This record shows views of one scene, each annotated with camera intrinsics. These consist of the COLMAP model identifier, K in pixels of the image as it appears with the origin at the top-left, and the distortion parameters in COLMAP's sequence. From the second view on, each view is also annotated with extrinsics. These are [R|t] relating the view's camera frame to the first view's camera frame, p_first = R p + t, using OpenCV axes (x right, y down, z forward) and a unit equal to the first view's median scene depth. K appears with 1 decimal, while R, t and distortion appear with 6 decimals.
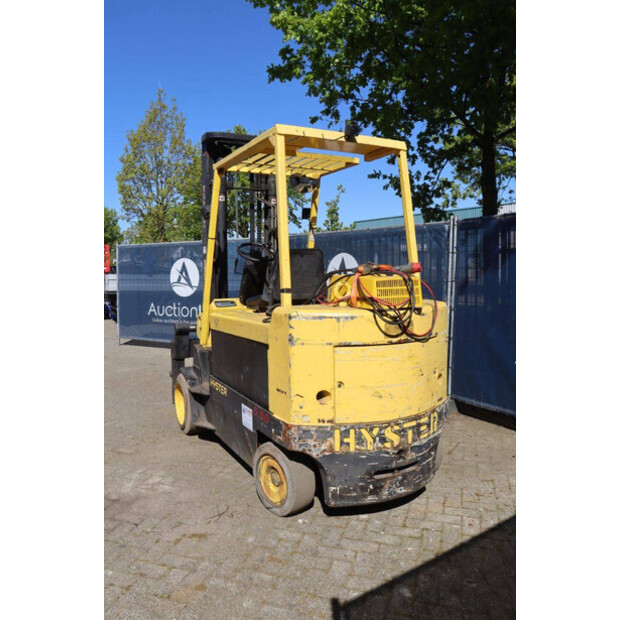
lens RADIAL K [[506.3, 0, 310.0], [0, 506.3, 310.0], [0, 0, 1]] dist [-0.175789, 0.153851]
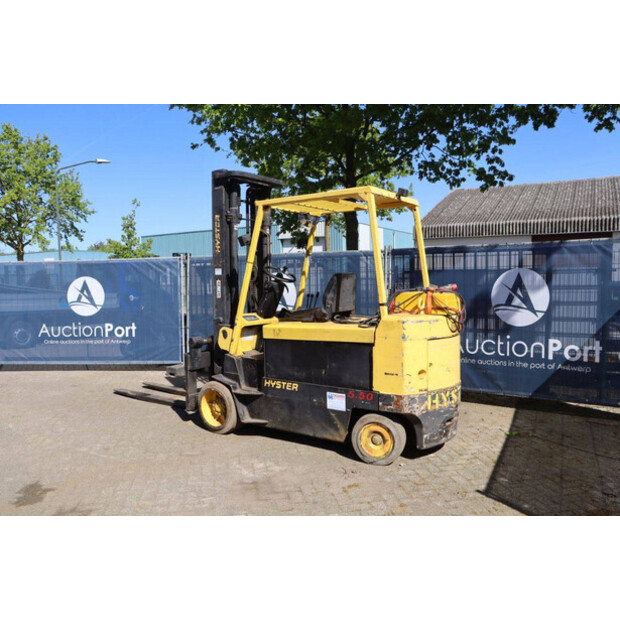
lens RADIAL K [[506.3, 0, 310.0], [0, 506.3, 310.0], [0, 0, 1]] dist [-0.175789, 0.153851]
pose [[0.894605, -0.031735, 0.445730, -0.912518], [0.043785, 0.998900, -0.016761, -0.008168], [-0.444708, 0.034511, 0.895010, -0.192918]]
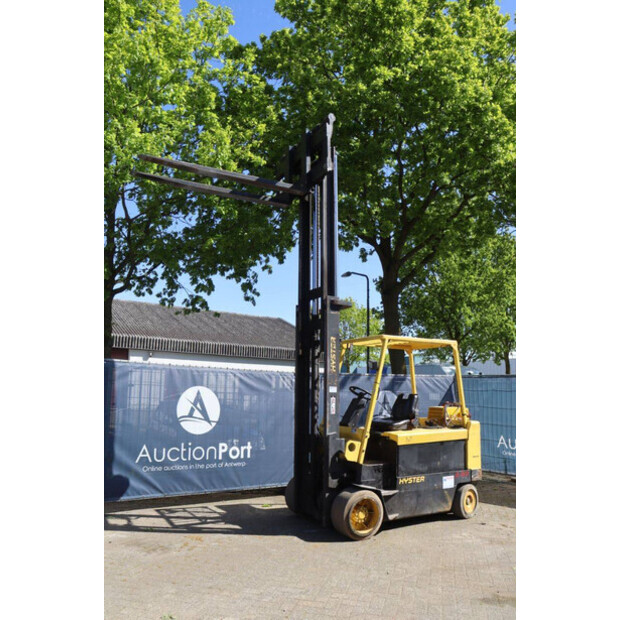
lens RADIAL K [[506.3, 0, 310.0], [0, 506.3, 310.0], [0, 0, 1]] dist [-0.175789, 0.153851]
pose [[-0.035307, 0.168898, 0.985001, -2.476885], [0.062194, 0.984076, -0.166510, -0.185930], [-0.997439, 0.055382, -0.045249, 1.876281]]
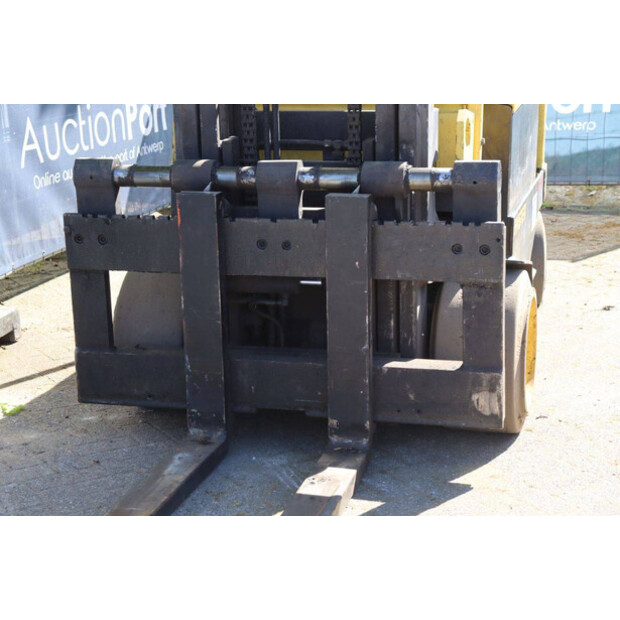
lens RADIAL K [[1256.4, 0, 310.0], [0, 1256.4, 310.0], [0, 0, 1]] dist [0.270178, 0.042780]
pose [[-0.729576, -0.148555, 0.667570, -1.250508], [0.079324, 0.951153, 0.298354, -0.223391], [-0.679284, 0.270626, -0.682155, 2.837988]]
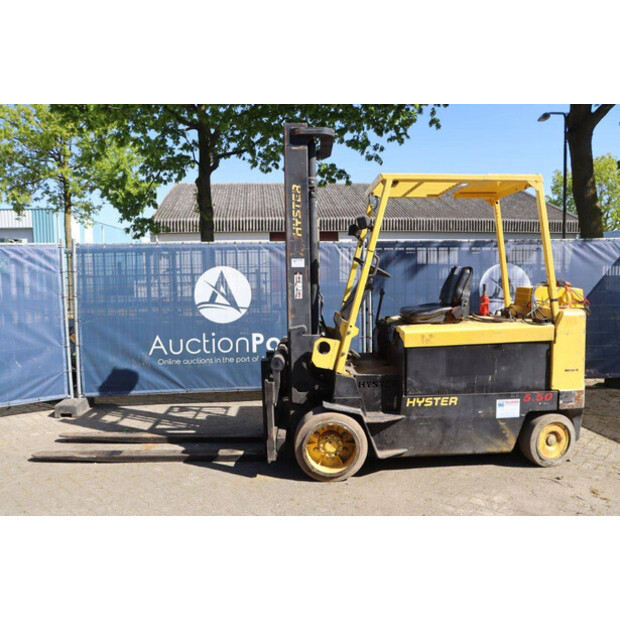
lens RADIAL K [[506.3, 0, 310.0], [0, 506.3, 310.0], [0, 0, 1]] dist [-0.175789, 0.153851]
pose [[0.454009, -0.067973, 0.888400, -1.616946], [0.085302, 0.995822, 0.032599, -0.115697], [-0.886904, 0.060982, 0.457911, 1.029131]]
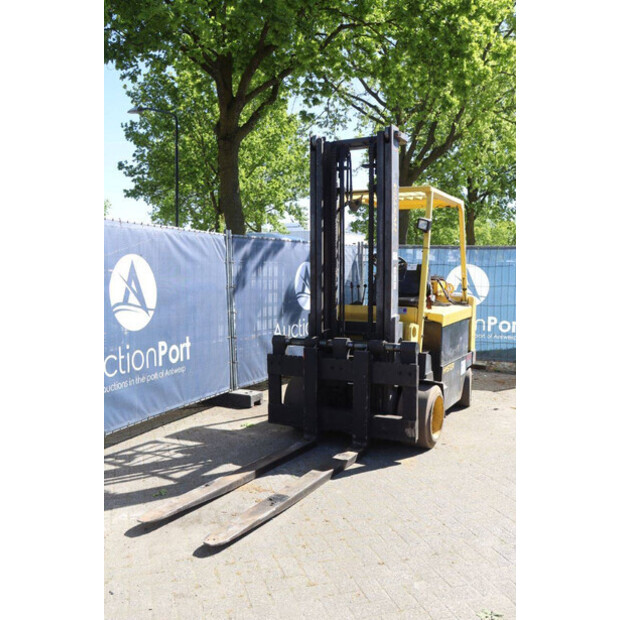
lens RADIAL K [[581.5, 0, 310.0], [0, 581.5, 310.0], [0, 0, 1]] dist [-0.109898, 0.006290]
pose [[-0.547289, -0.048676, 0.835527, -1.699605], [0.065527, 0.992751, 0.100757, -0.235739], [-0.834374, 0.109893, -0.540132, 2.890930]]
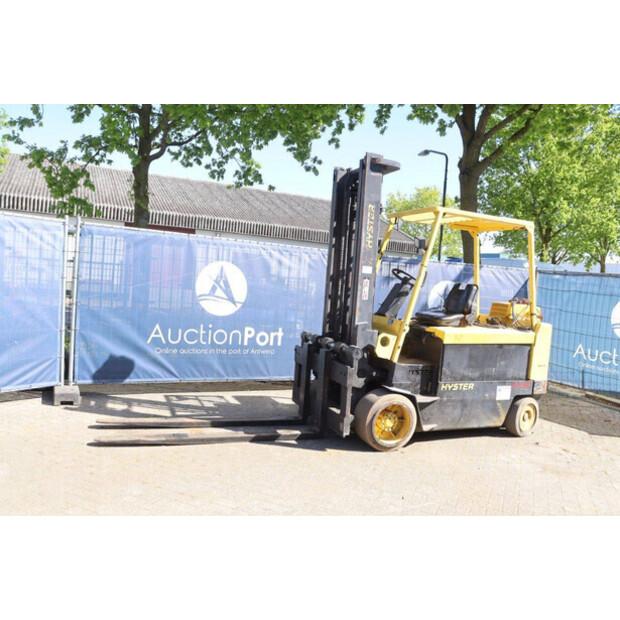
lens RADIAL K [[517.5, 0, 316.3], [0, 517.5, 311.9], [0, 0, 1]] dist [-0.179417, 0.177263]
pose [[0.106684, -0.046277, 0.993215, -2.109676], [0.003148, 0.998927, 0.046205, -0.143018], [-0.994288, -0.001802, 0.106716, 1.687599]]
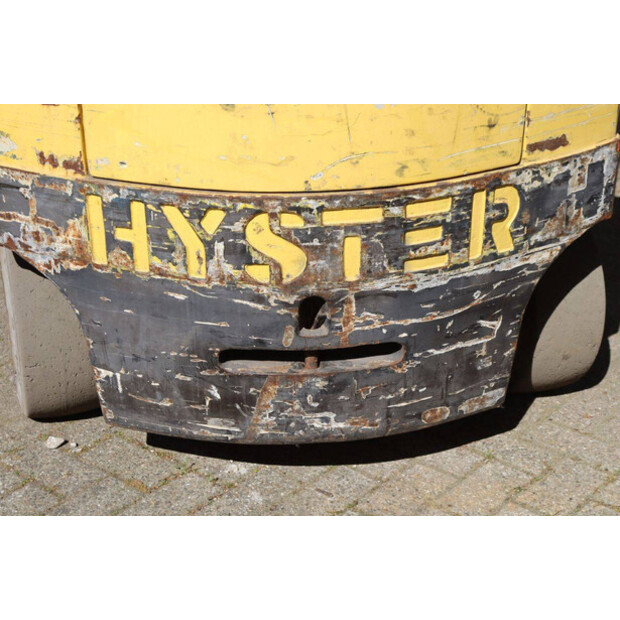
lens RADIAL K [[1117.2, 0, 315.6], [0, 1117.2, 309.8], [0, 0, 1]] dist [0.190099, 0.111897]
pose [[0.924327, 0.176754, -0.338197, 0.412914], [-0.041286, 0.927377, 0.371843, 0.042266], [0.379361, -0.329742, 0.864497, 0.428504]]
